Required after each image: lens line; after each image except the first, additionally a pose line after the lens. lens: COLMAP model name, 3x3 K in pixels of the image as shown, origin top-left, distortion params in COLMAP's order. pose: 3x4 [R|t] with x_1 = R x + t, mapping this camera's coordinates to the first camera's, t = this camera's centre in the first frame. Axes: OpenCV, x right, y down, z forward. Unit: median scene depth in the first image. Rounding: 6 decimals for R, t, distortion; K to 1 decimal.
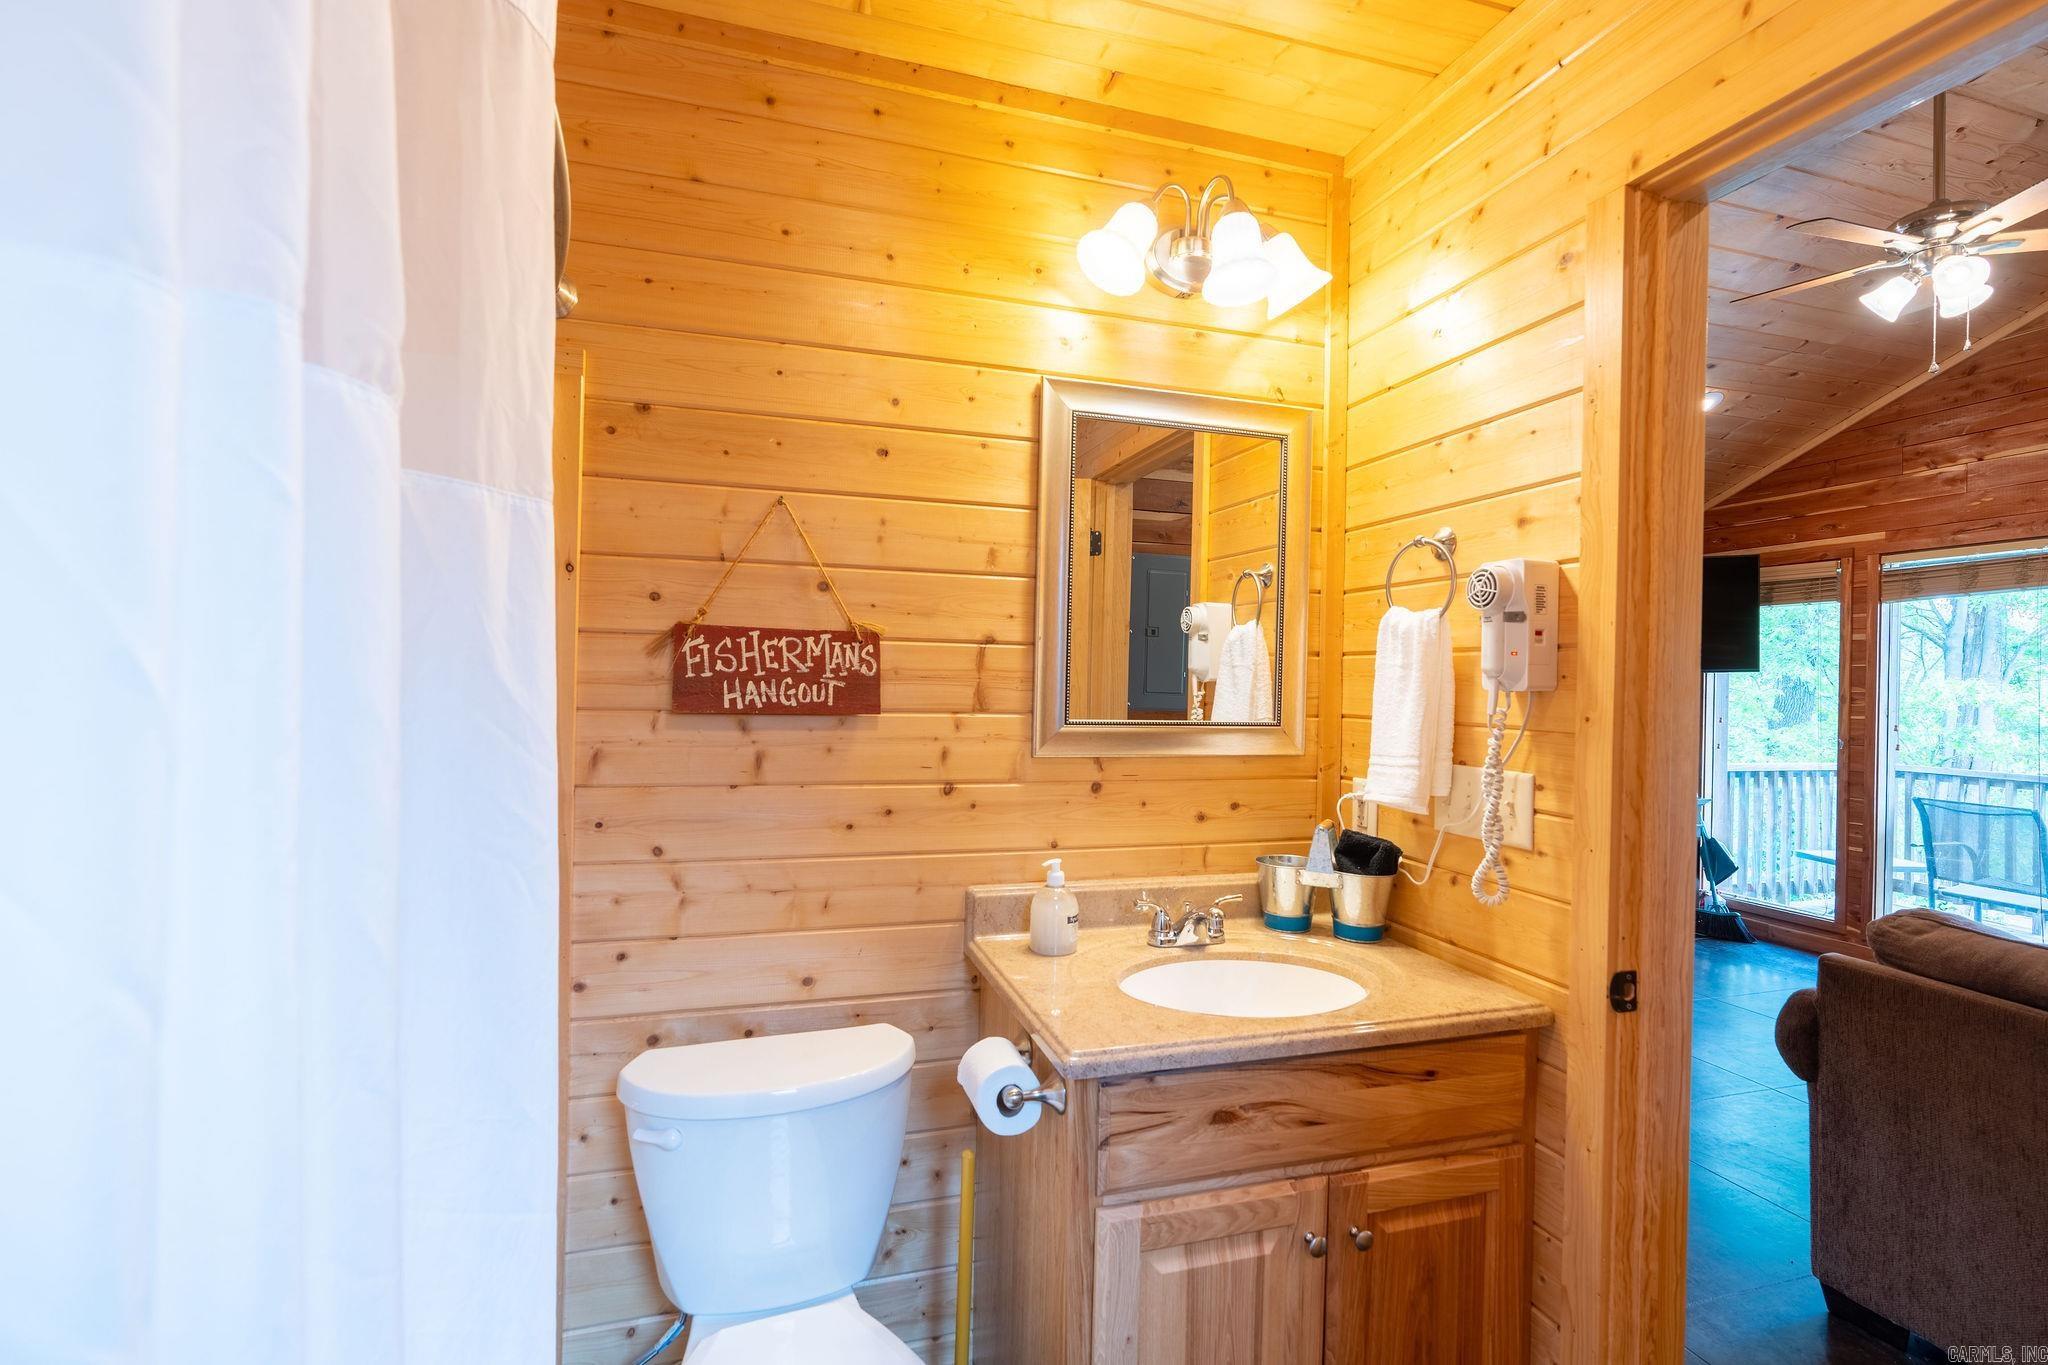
lens RADIAL K [[922.0, 0, 964.9], [0, 922.0, 677.8], [0, 0, 1]] dist [-0.013497, 0.005093]
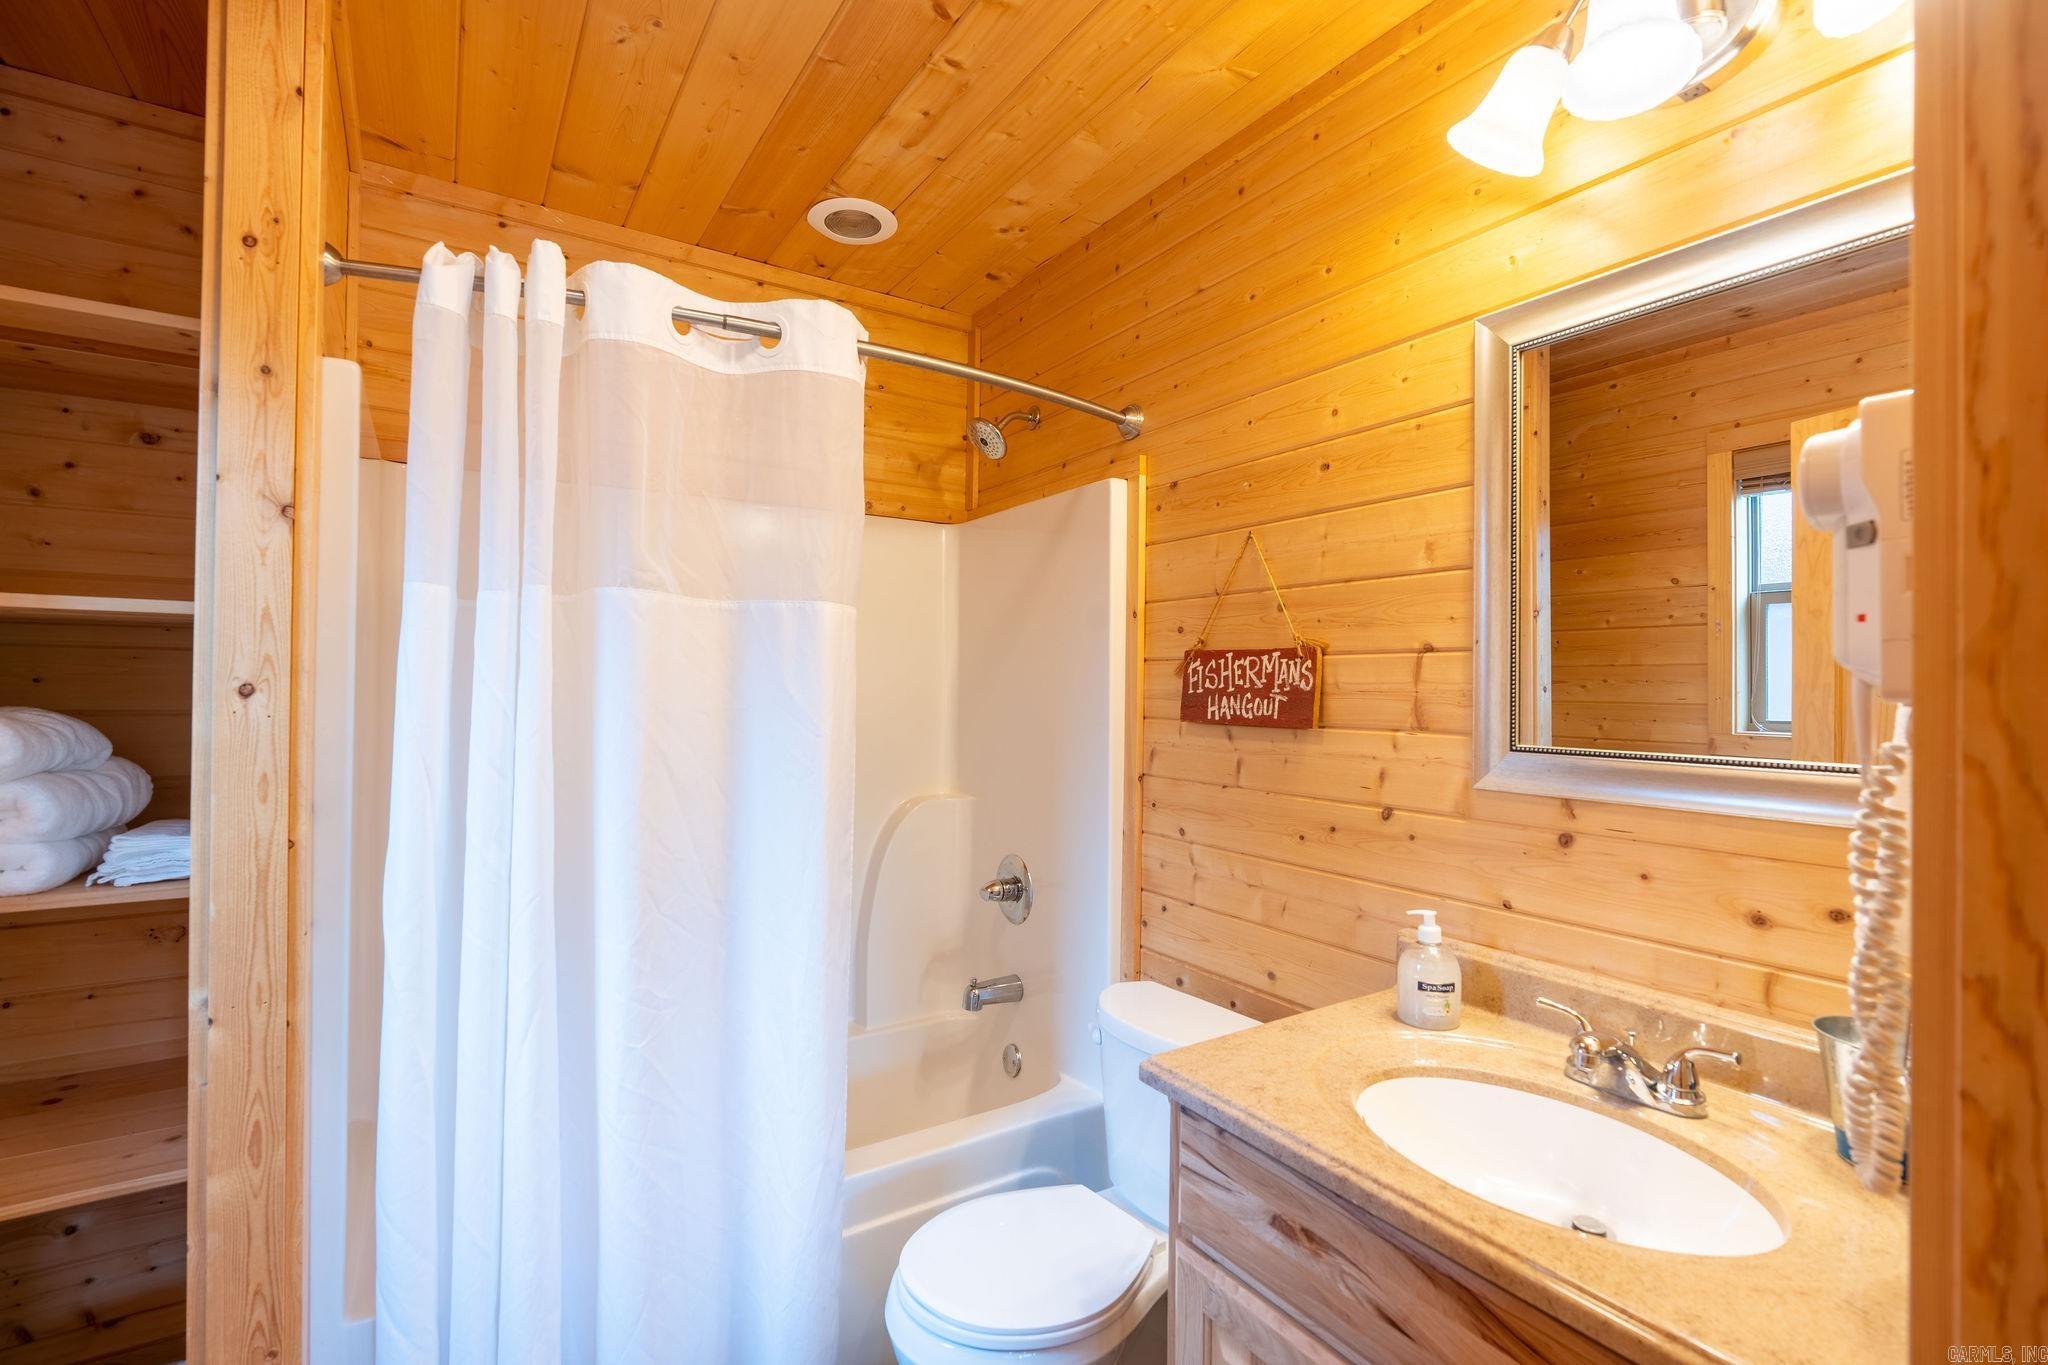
lens RADIAL K [[922.0, 0, 1076.9], [0, 922.0, 675.8], [0, 0, 1]] dist [-0.013497, 0.005093]
pose [[0.316025, -0.027252, -0.948360, 0.796710], [-0.002275, 0.999563, -0.029481, 0.012365], [0.948748, 0.011474, 0.315824, 0.447252]]
